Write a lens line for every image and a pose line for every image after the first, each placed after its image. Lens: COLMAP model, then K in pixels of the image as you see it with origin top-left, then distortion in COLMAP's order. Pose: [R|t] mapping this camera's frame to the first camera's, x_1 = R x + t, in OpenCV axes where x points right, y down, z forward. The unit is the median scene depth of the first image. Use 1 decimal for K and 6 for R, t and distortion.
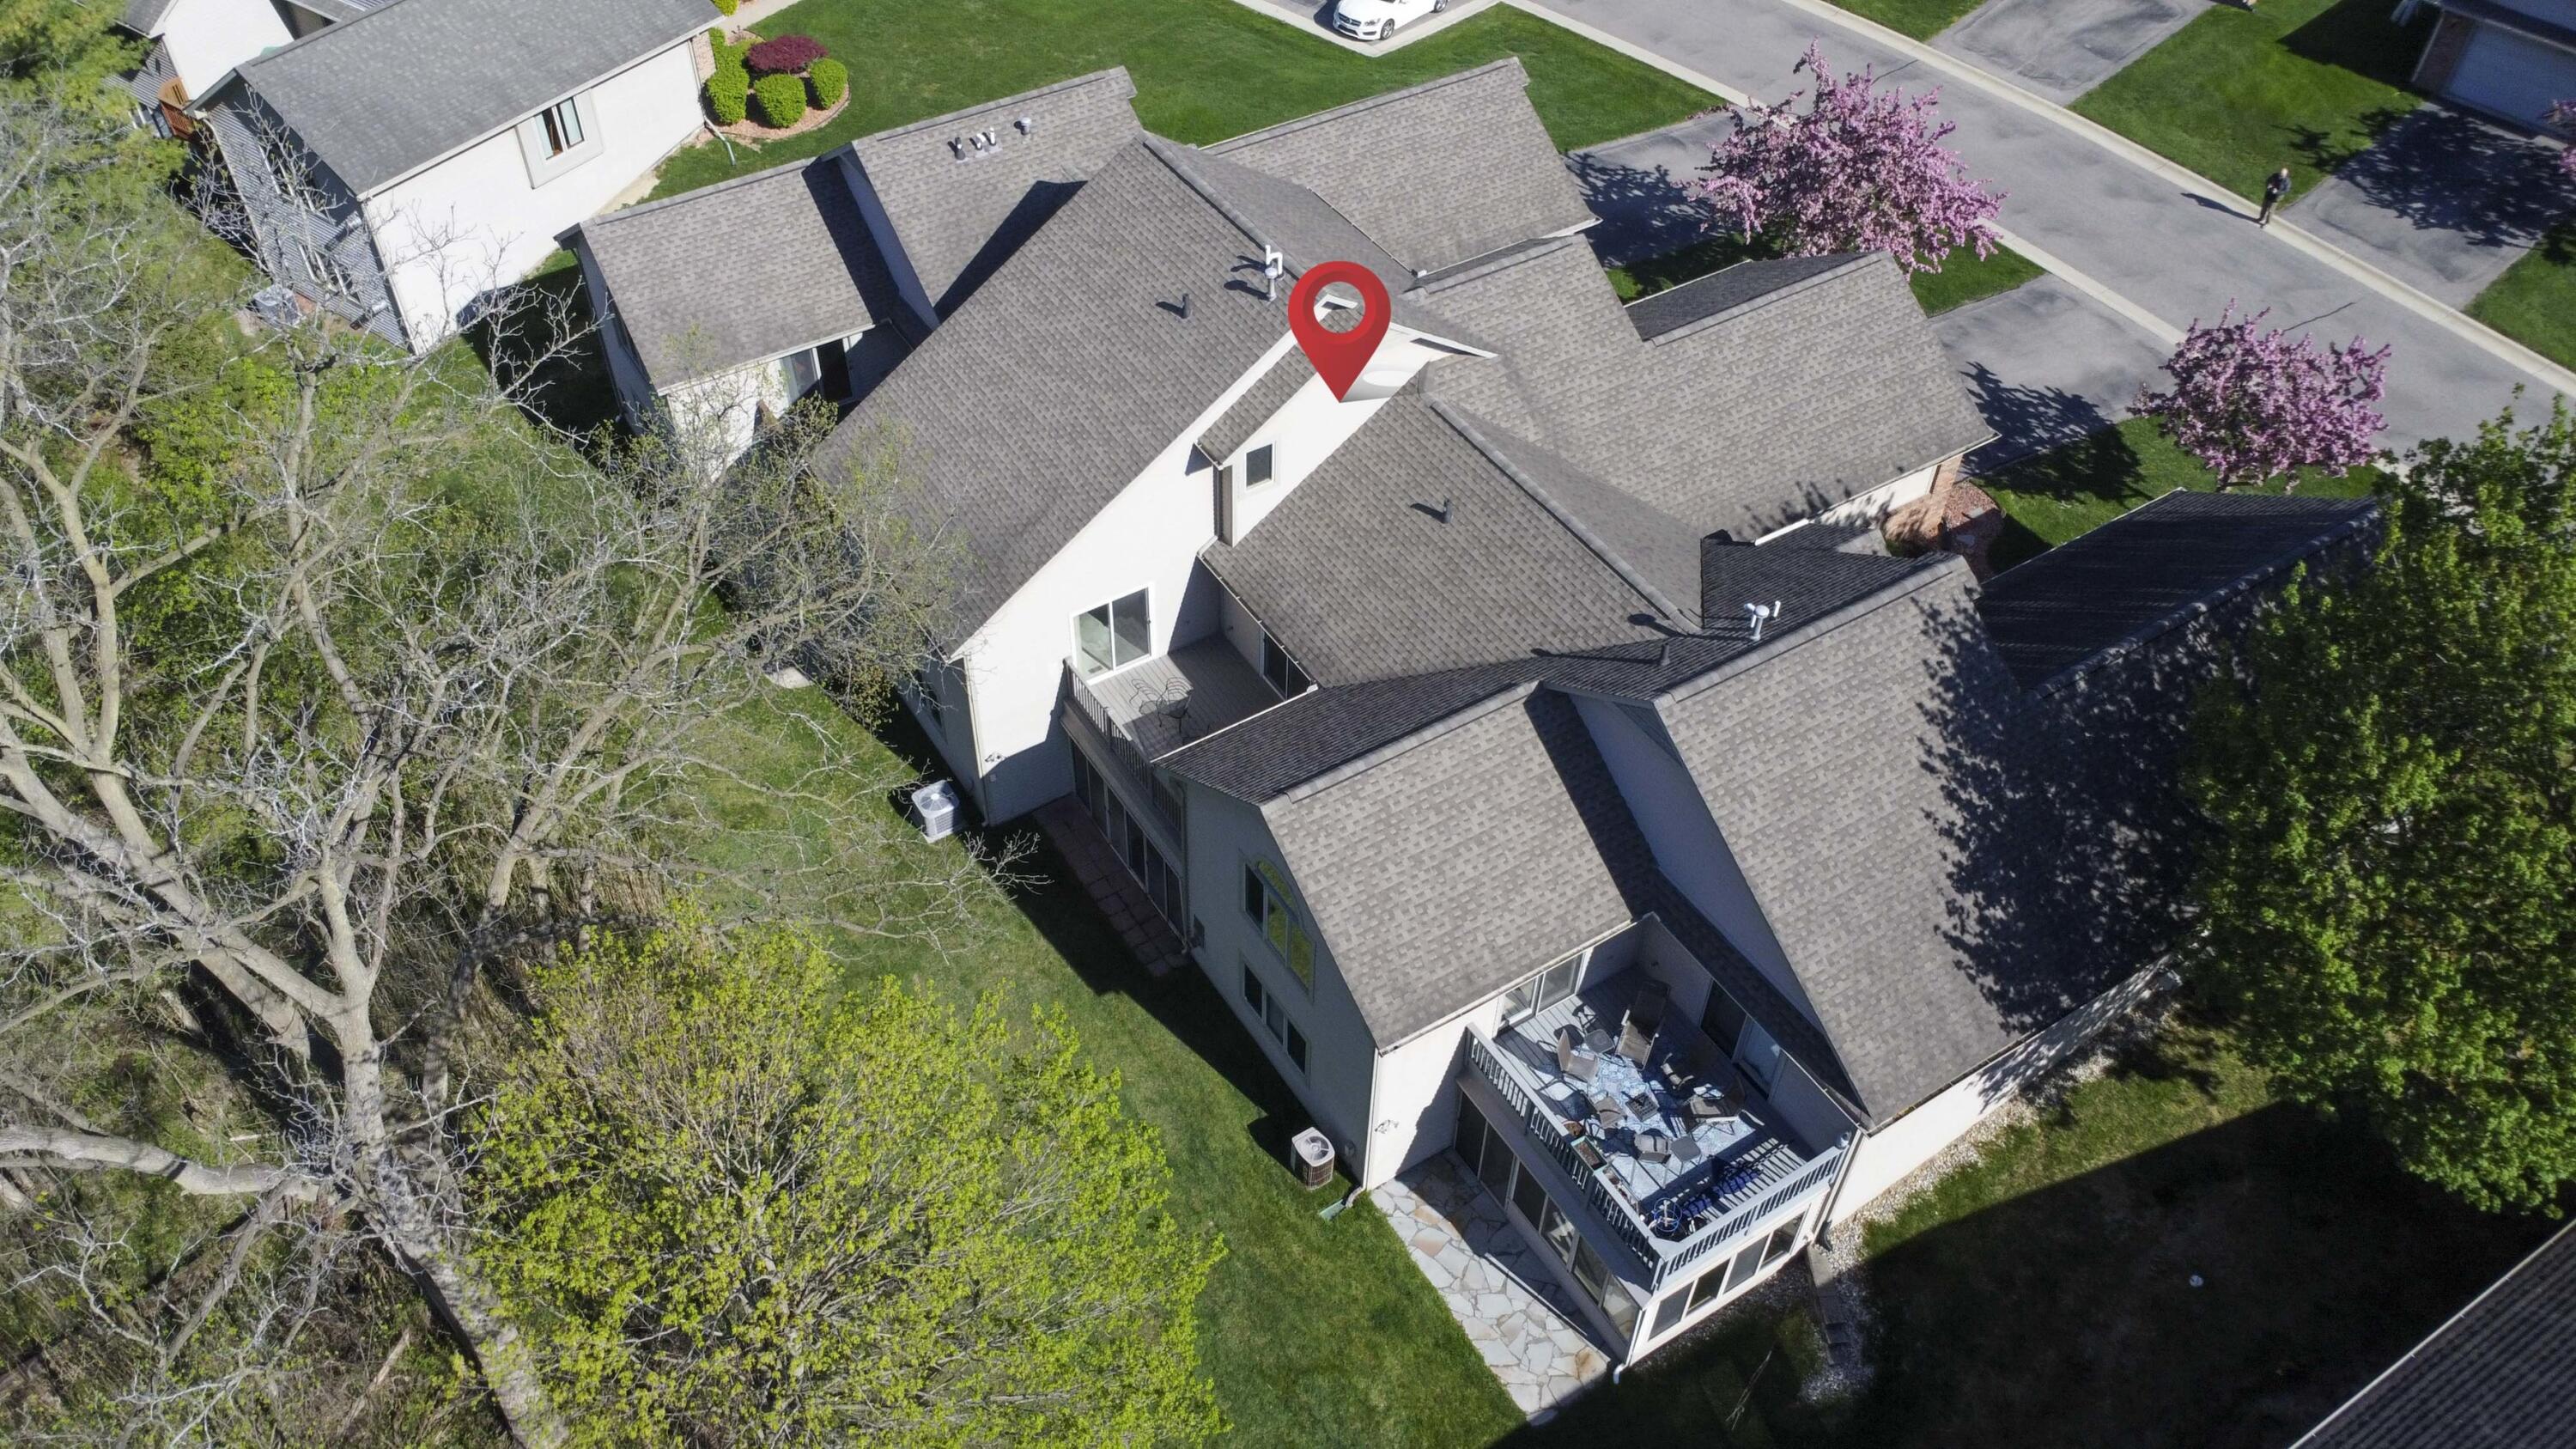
lens RADIAL K [[1914.2, 0, 1269.0], [0, 1914.2, 728.3], [0, 0, 1]] dist [0.007148, -0.009040]
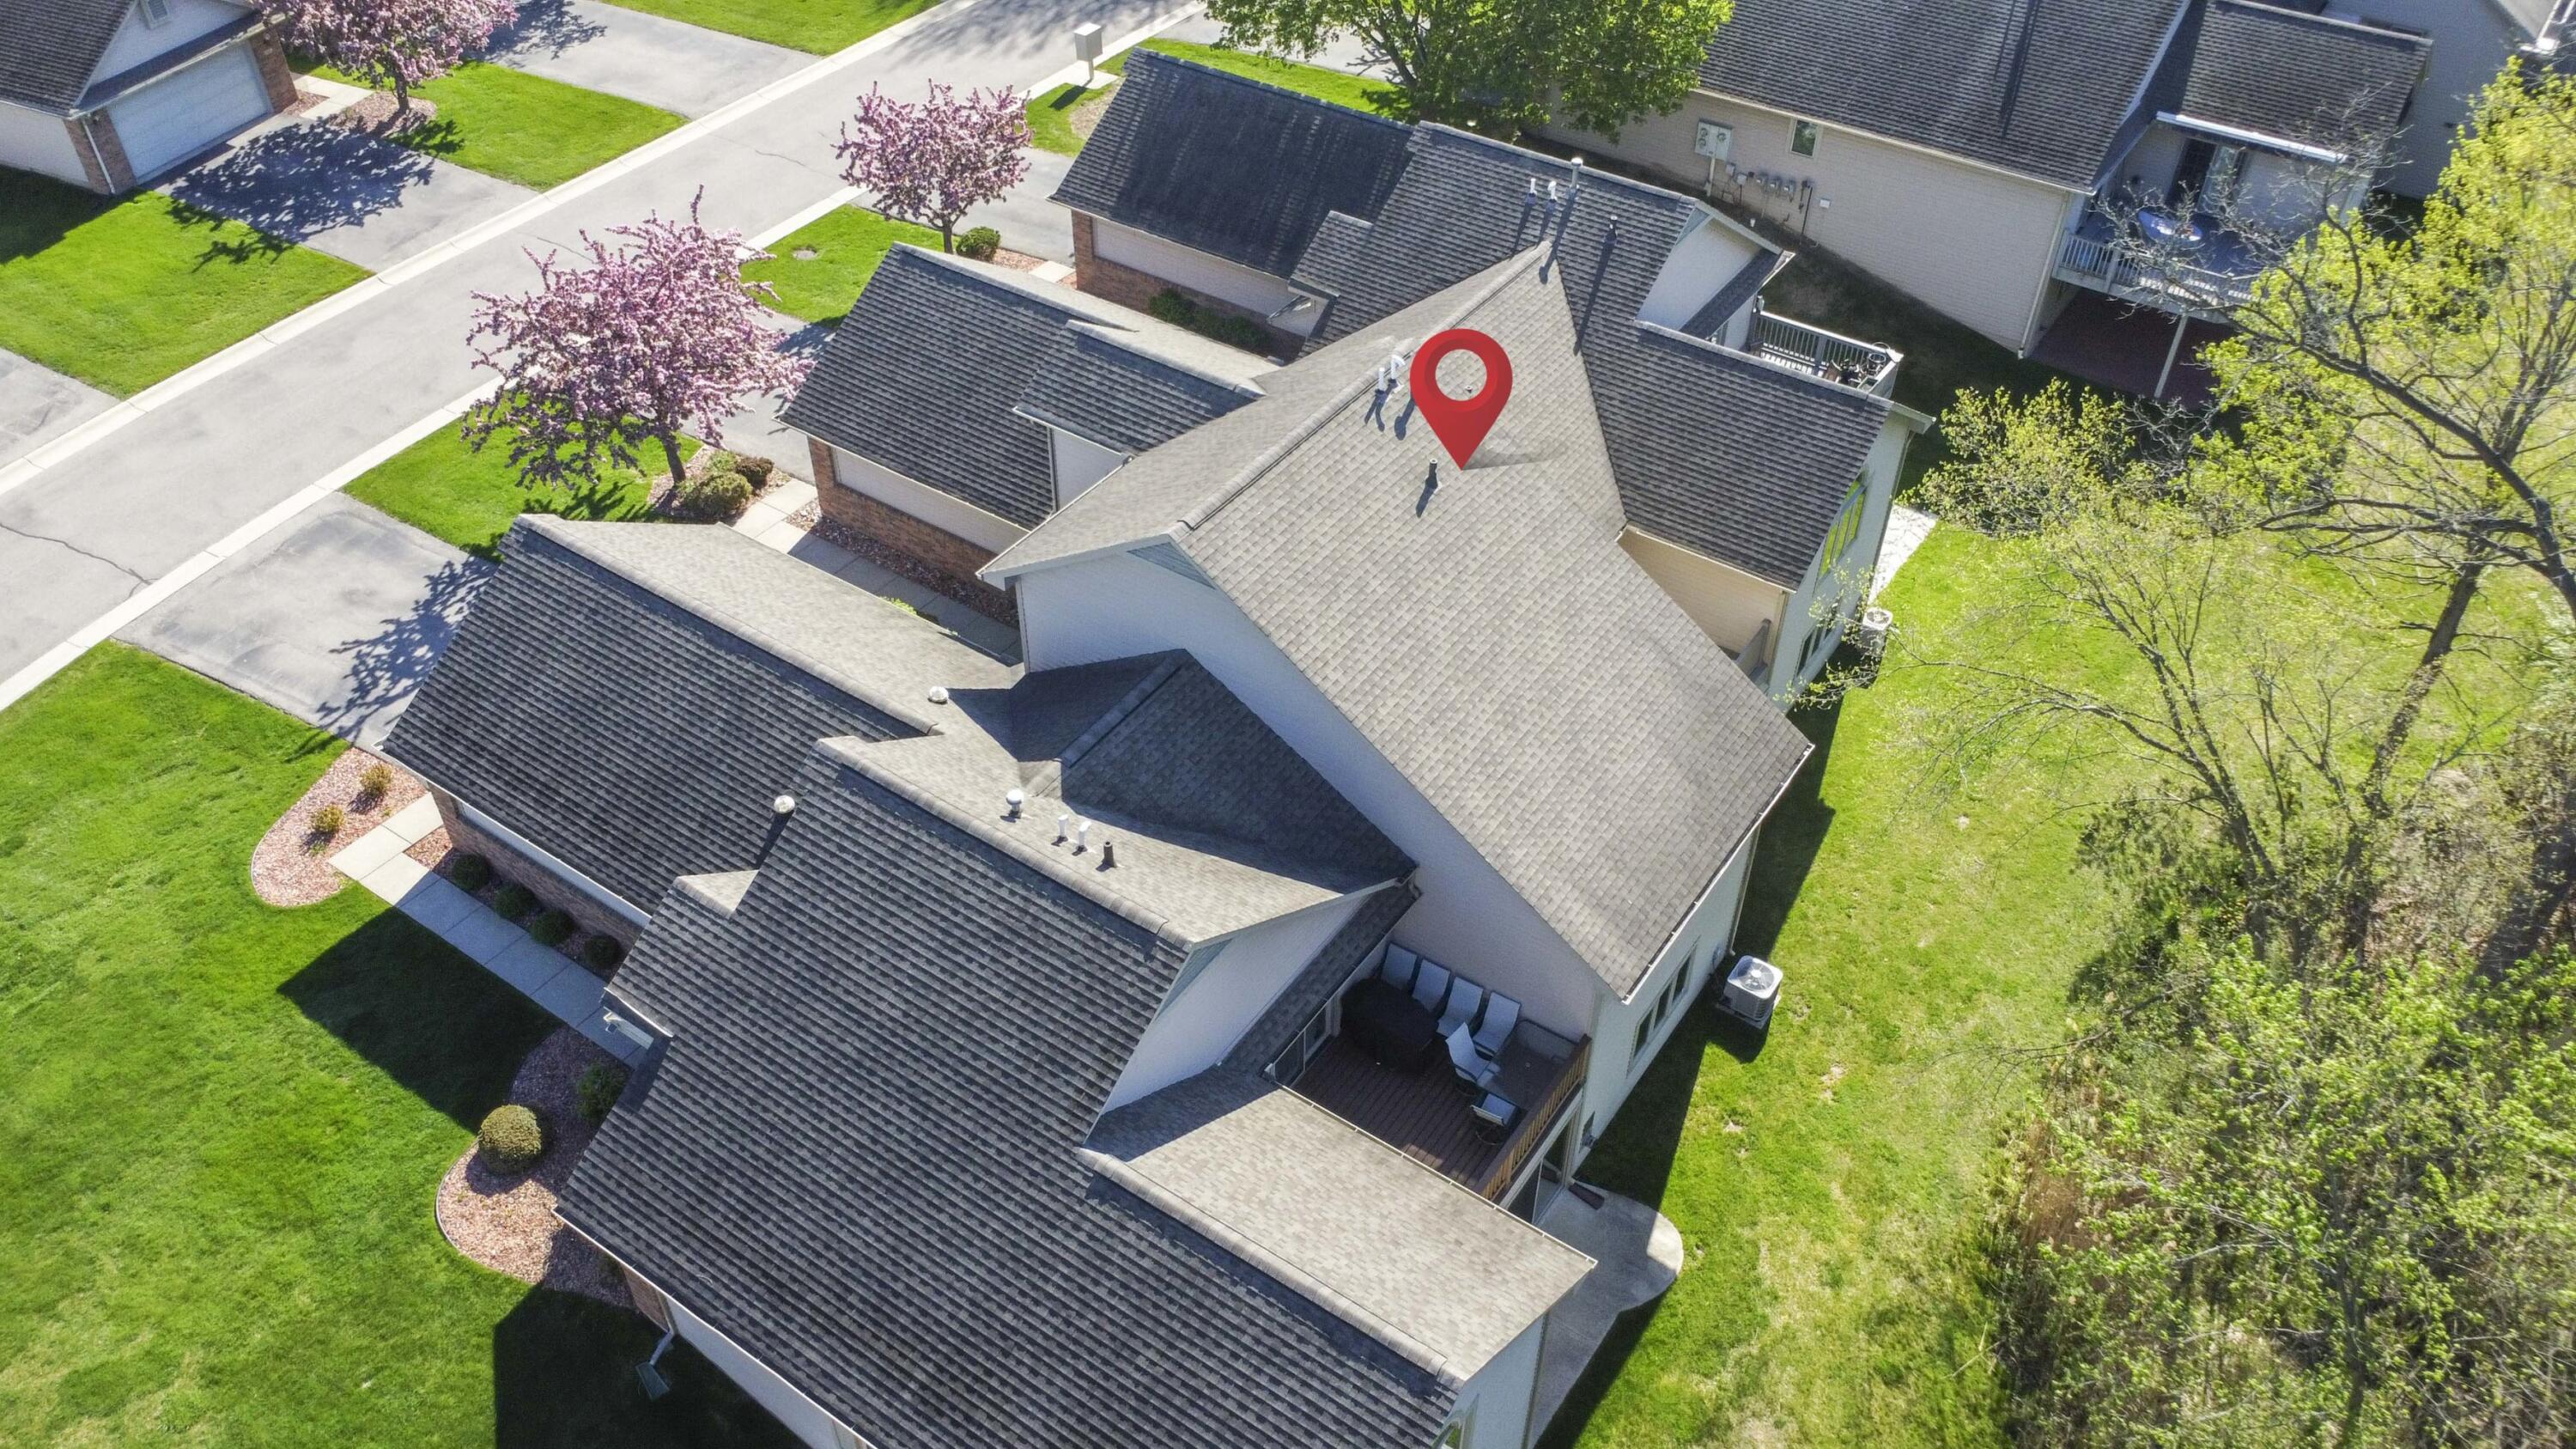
lens RADIAL K [[1914.2, 0, 1277.9], [0, 1914.2, 740.5], [0, 0, 1]] dist [0.007148, -0.009040]
pose [[-0.393842, -0.623554, 0.675328, -0.592431], [0.656828, 0.323048, 0.681335, -0.717391], [-0.643013, 0.711913, 0.282338, 0.780232]]
